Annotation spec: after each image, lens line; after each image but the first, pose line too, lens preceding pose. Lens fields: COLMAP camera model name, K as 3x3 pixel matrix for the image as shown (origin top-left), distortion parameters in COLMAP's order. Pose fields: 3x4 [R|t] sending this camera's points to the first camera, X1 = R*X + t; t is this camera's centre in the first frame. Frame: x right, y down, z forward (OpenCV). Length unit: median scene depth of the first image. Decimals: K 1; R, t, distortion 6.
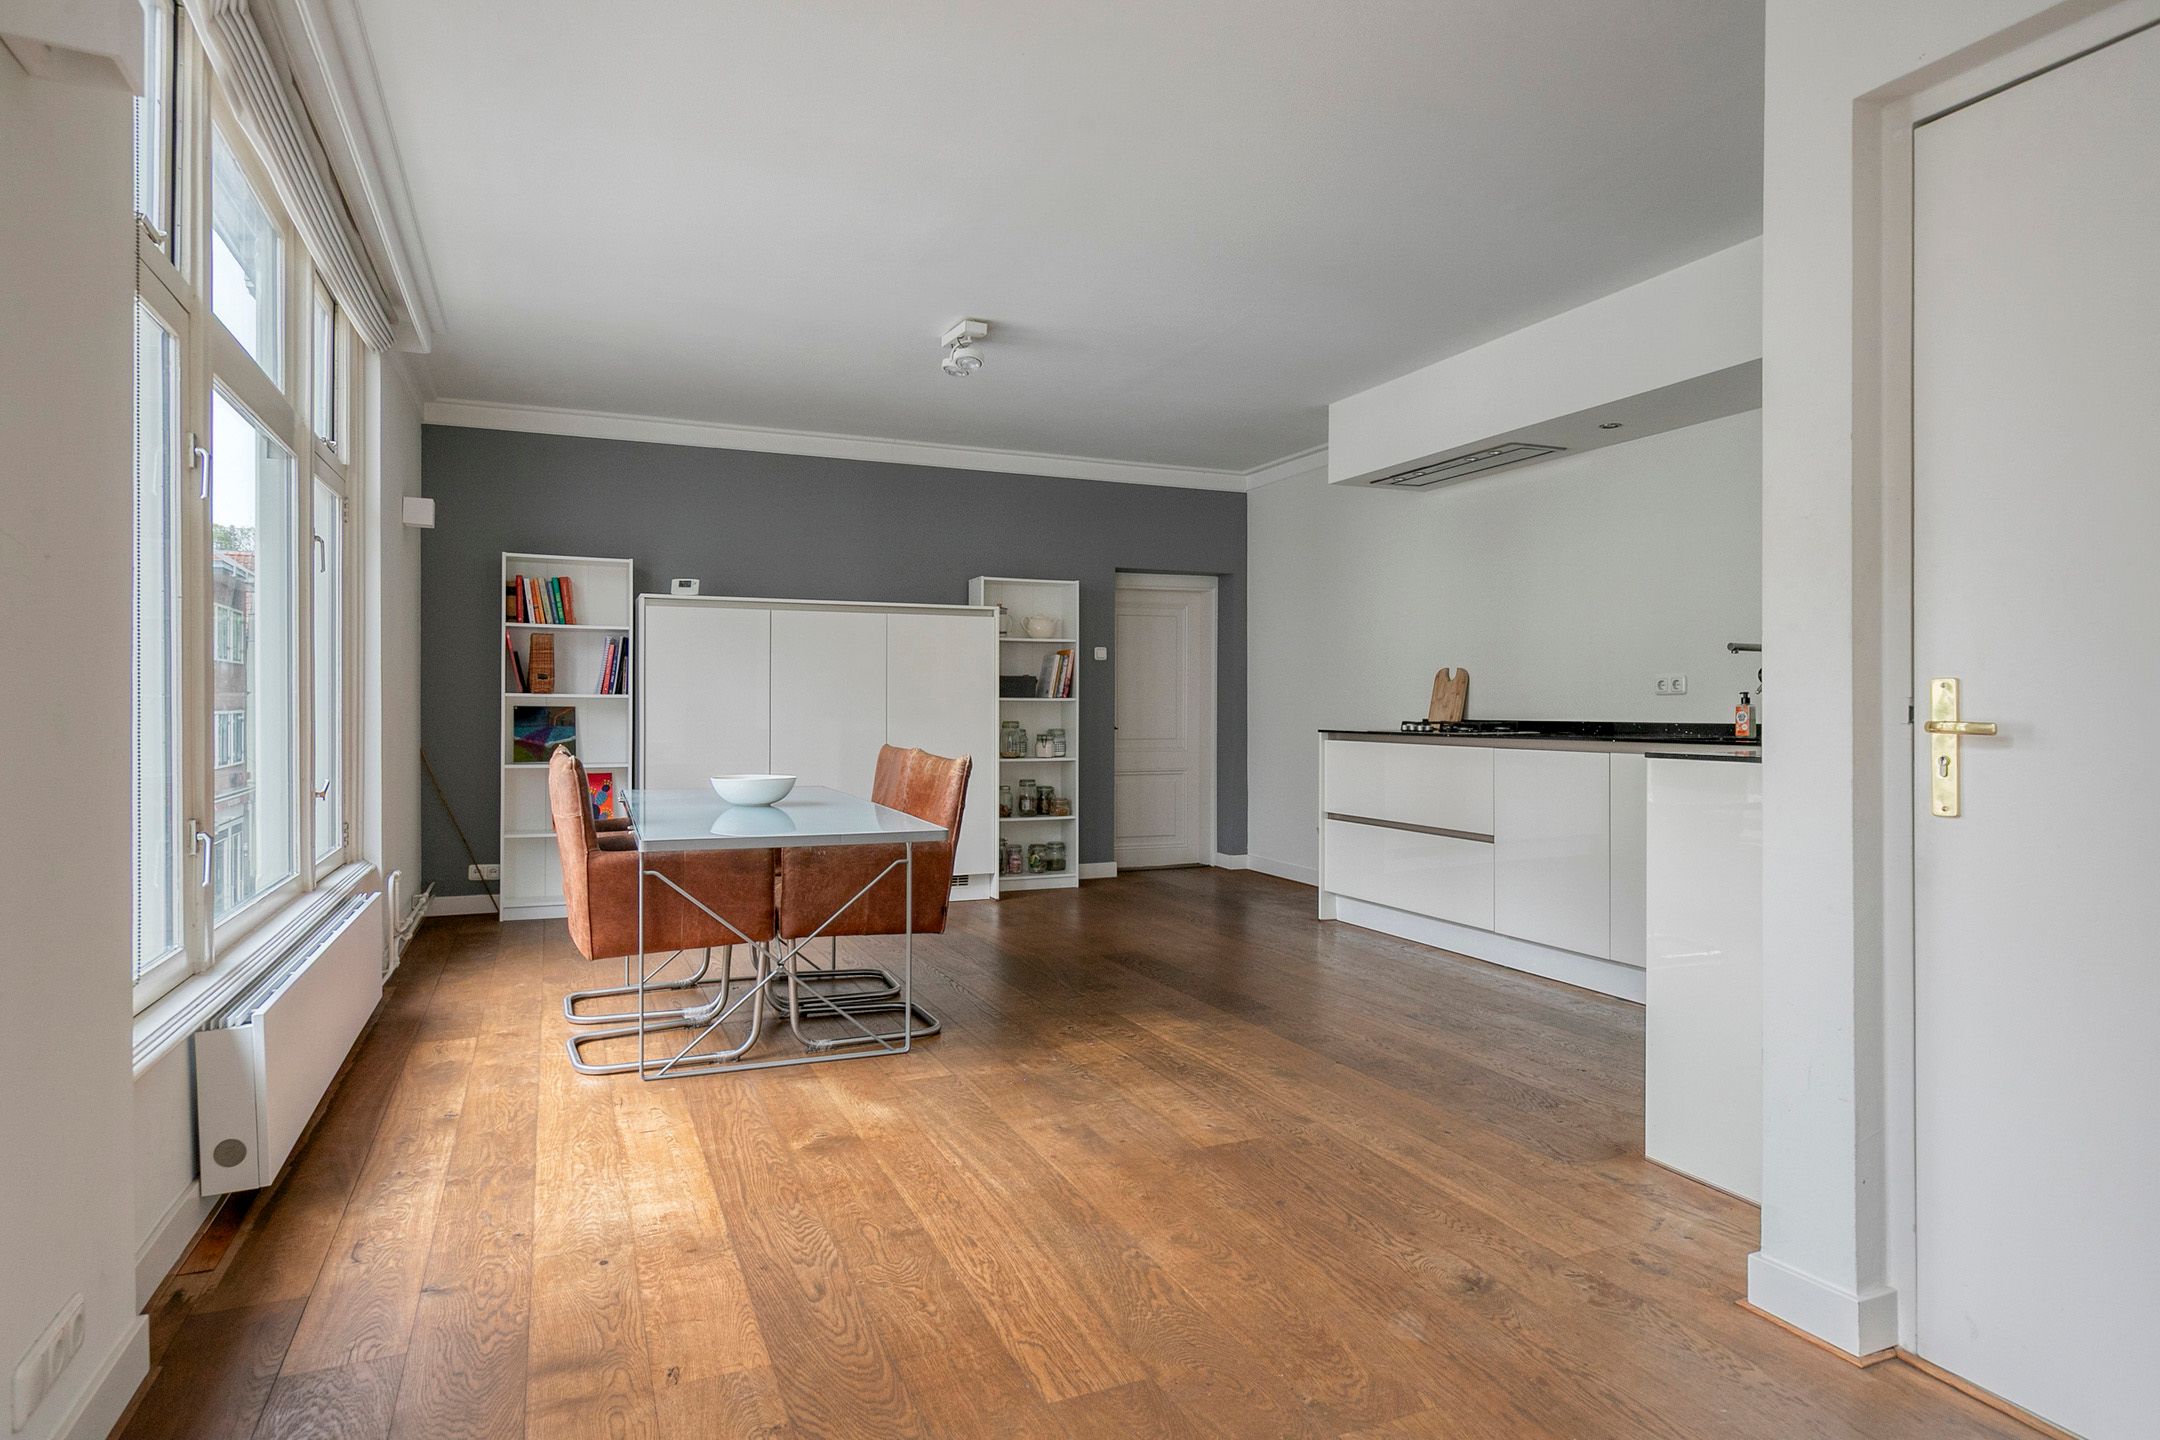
lens RADIAL K [[1233.5, 0, 1099.3], [0, 1233.5, 713.2], [0, 0, 1]] dist [0.001133, 0.003451]
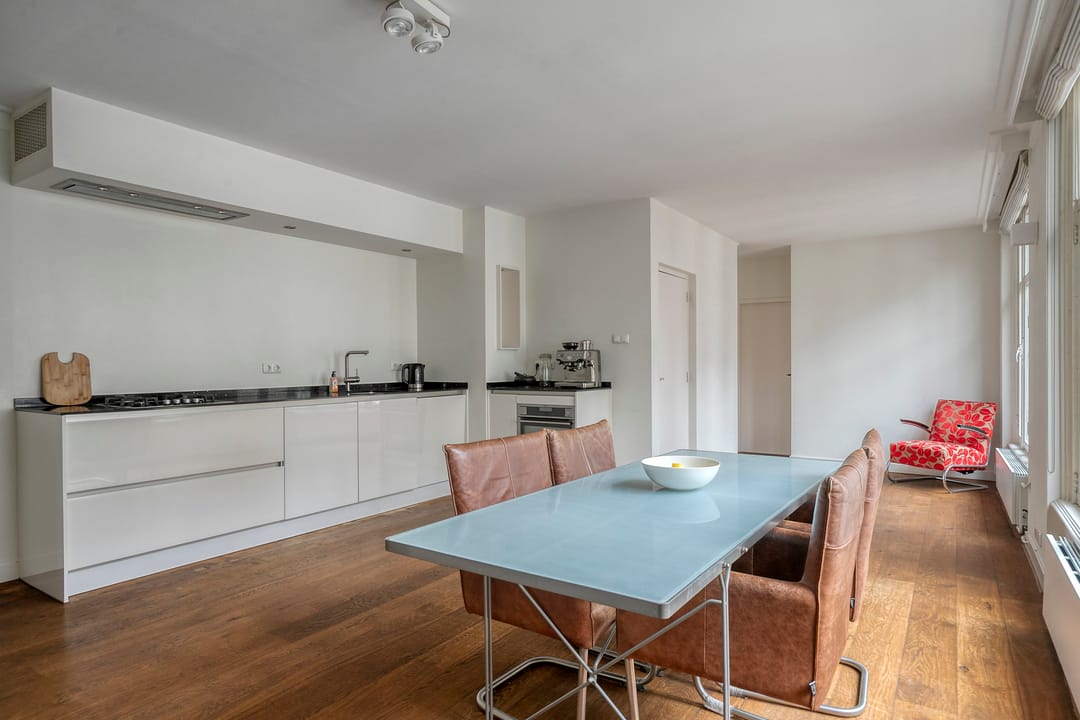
lens RADIAL K [[616.8, 0, 547.0], [0, 616.8, 363.3], [0, 0, 1]] dist [0.001133, 0.003451]
pose [[-0.541366, -0.001567, 0.840785, -0.726349], [0.007900, 0.999945, 0.006950, -0.043051], [-0.840750, 0.010405, -0.541324, 1.505948]]
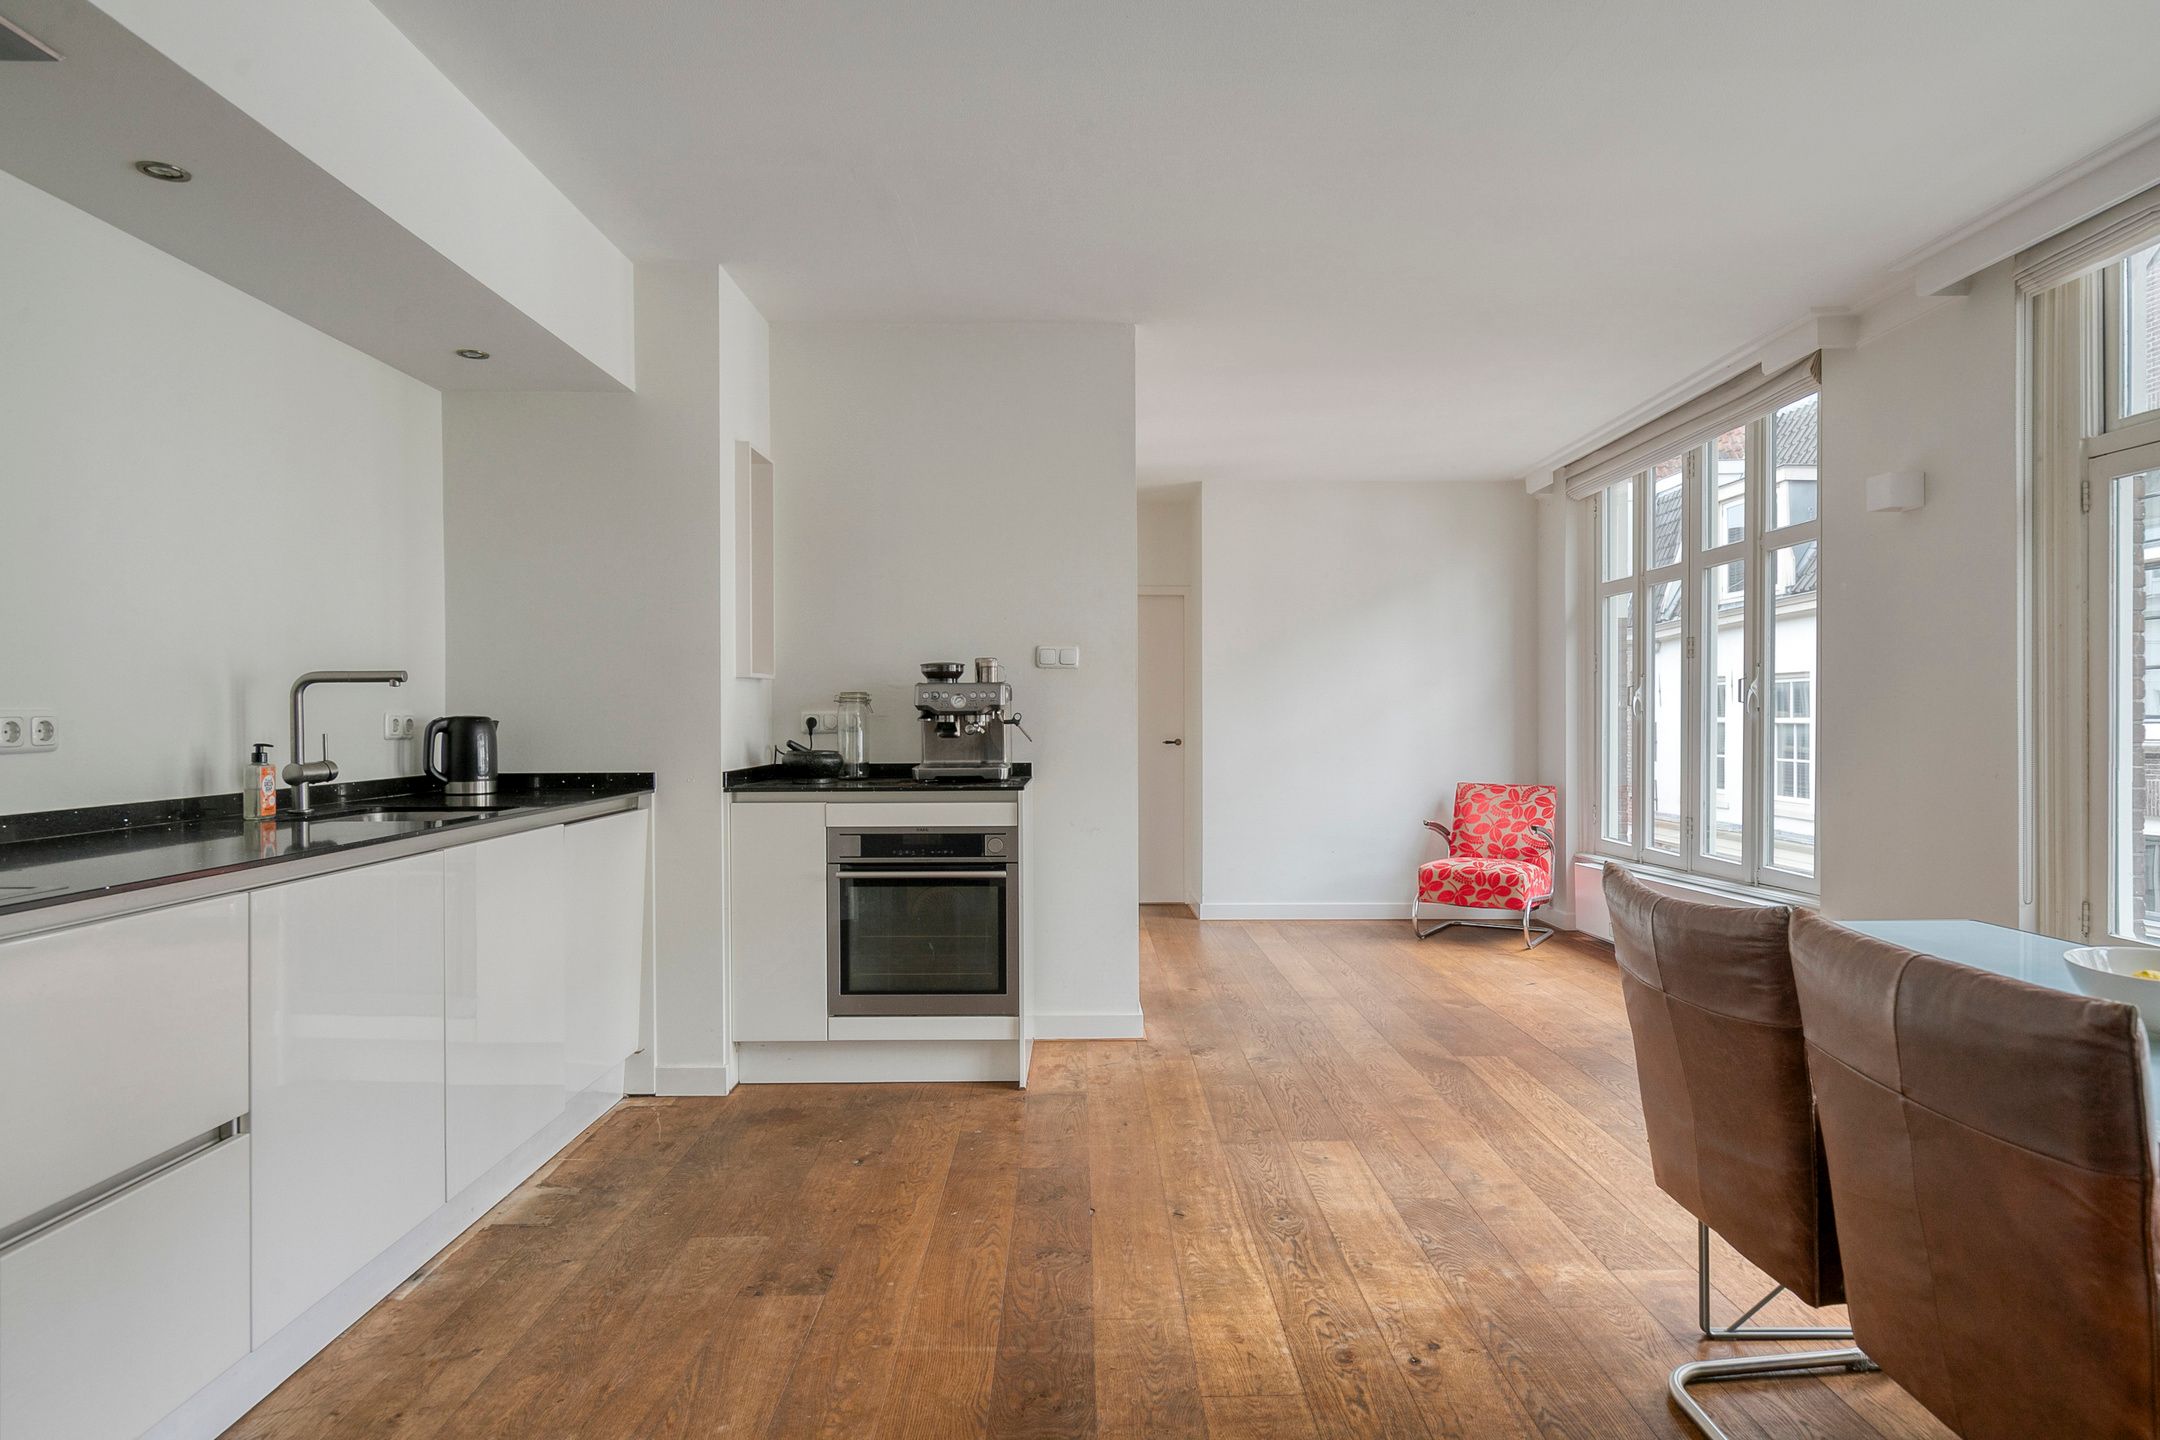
lens RADIAL K [[1233.5, 0, 1093.7], [0, 1233.5, 723.8], [0, 0, 1]] dist [0.001133, 0.003451]
pose [[-0.920558, -0.000972, 0.390604, -0.112226], [0.003902, 0.999924, 0.011684, -0.038623], [-0.390586, 0.012280, -0.920485, 1.651025]]
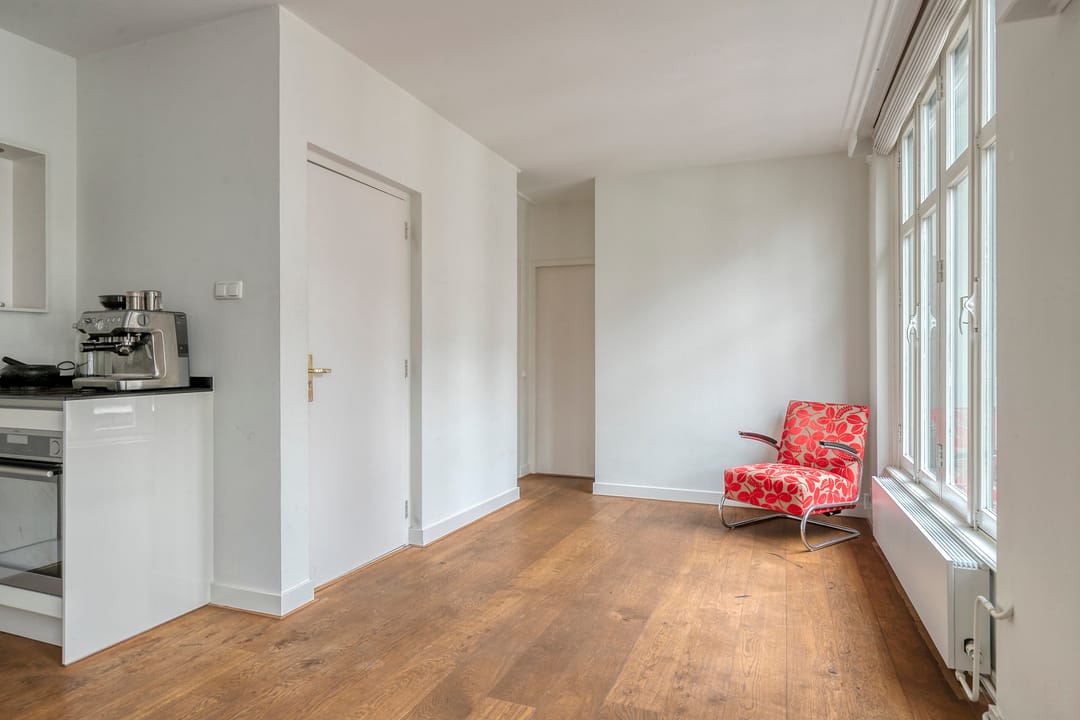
lens RADIAL K [[616.8, 0, 543.5], [0, 616.8, 353.0], [0, 0, 1]] dist [0.001133, 0.003451]
pose [[-0.706385, 0.003194, 0.707821, -0.381723], [0.003894, 0.999992, -0.000627, -0.014712], [-0.707817, 0.002313, -0.706392, 0.840823]]
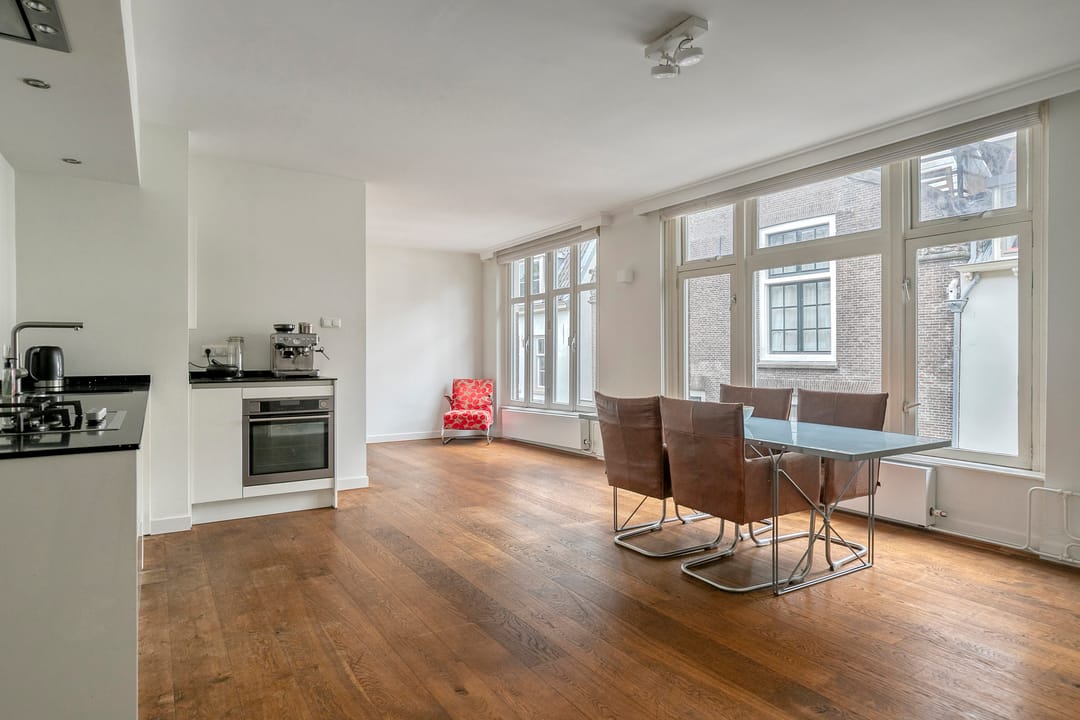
lens RADIAL K [[616.8, 0, 548.5], [0, 616.8, 353.6], [0, 0, 1]] dist [0.001133, 0.003451]
pose [[-0.988180, 0.000288, -0.153298, 0.114915], [-0.000567, 0.999985, 0.005531, -0.029714], [0.153297, 0.005553, -0.988165, 1.970230]]
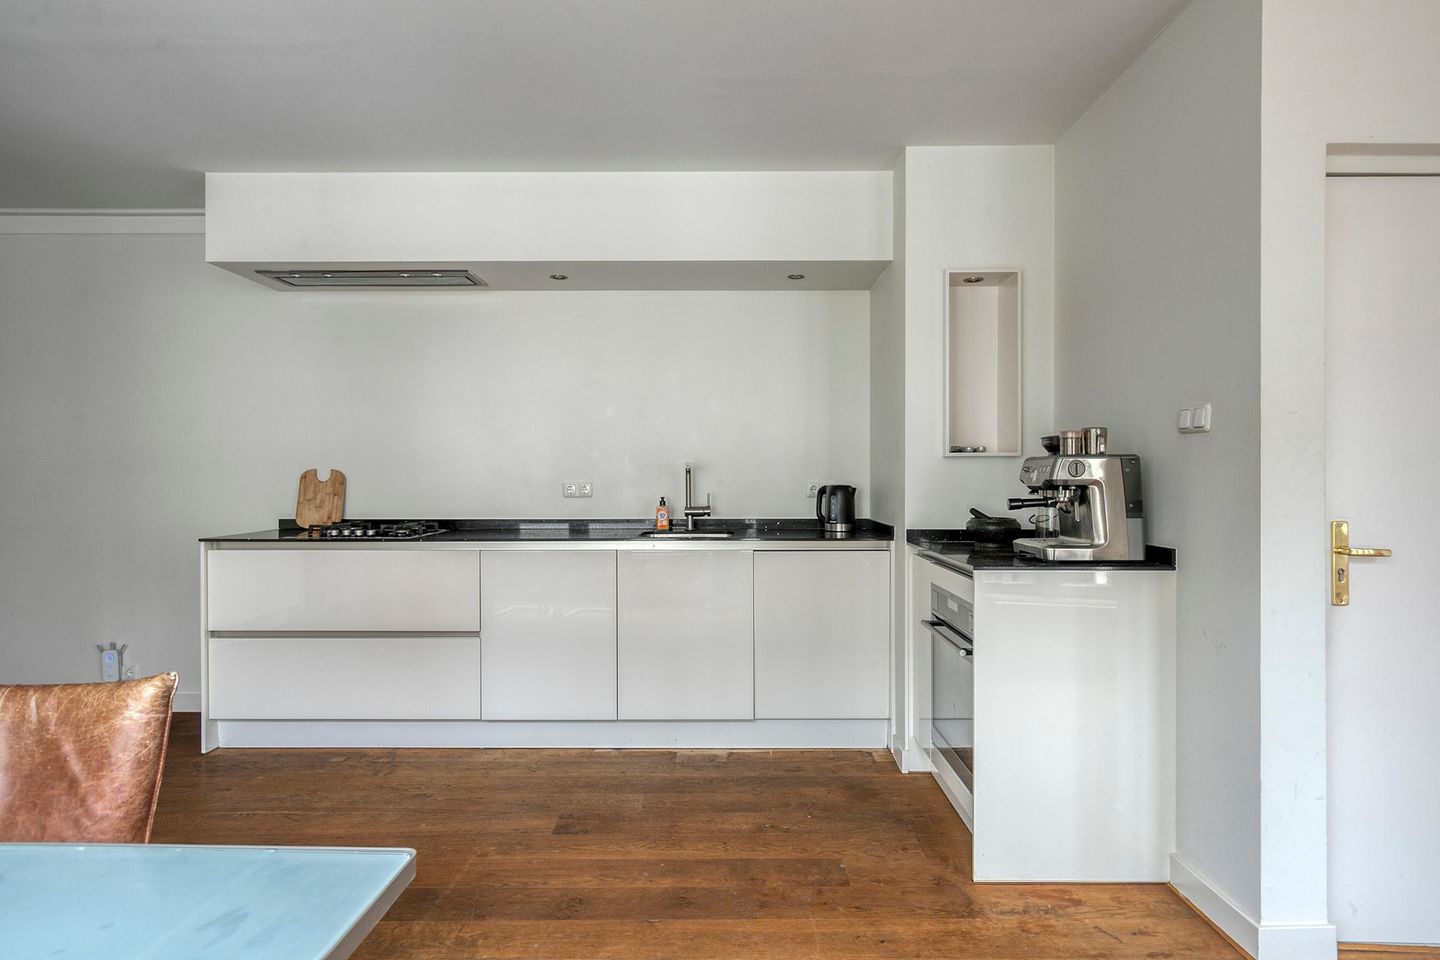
lens RADIAL K [[822.3, 0, 731.2], [0, 822.3, 482.4], [0, 0, 1]] dist [0.001133, 0.003451]
pose [[0.403550, -0.008619, 0.914917, -0.329002], [0.004677, 0.999962, 0.007357, -0.047075], [-0.914946, 0.001310, 0.403575, 0.664959]]
